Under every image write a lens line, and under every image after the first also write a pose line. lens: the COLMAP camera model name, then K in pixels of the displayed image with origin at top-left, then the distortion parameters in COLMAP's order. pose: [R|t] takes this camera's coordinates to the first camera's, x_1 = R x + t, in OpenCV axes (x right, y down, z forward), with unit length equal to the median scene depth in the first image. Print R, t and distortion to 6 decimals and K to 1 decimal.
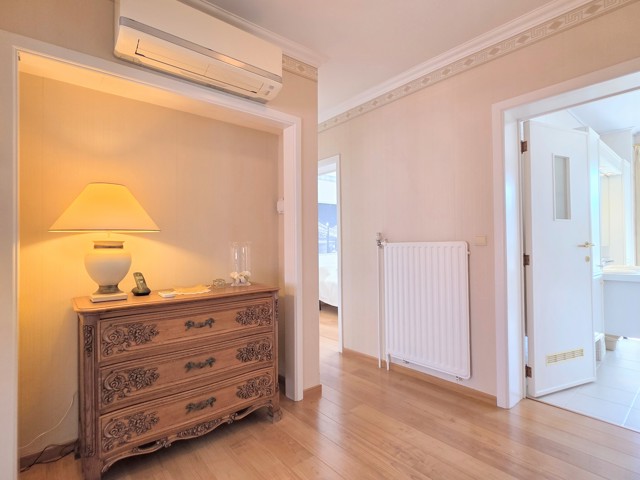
lens RADIAL K [[328.6, 0, 319.1], [0, 328.6, 238.2], [0, 0, 1]] dist [-0.002163, 0.000870]
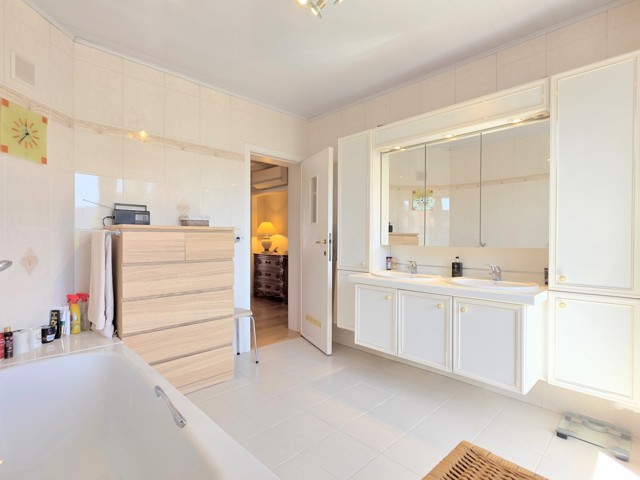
lens RADIAL K [[328.6, 0, 319.2], [0, 328.6, 239.8], [0, 0, 1]] dist [-0.002163, 0.000870]
pose [[0.072925, 0.016875, -0.997195, 2.817417], [0.005188, 0.999837, 0.017299, -0.015520], [0.997324, -0.006434, 0.072826, 1.212677]]
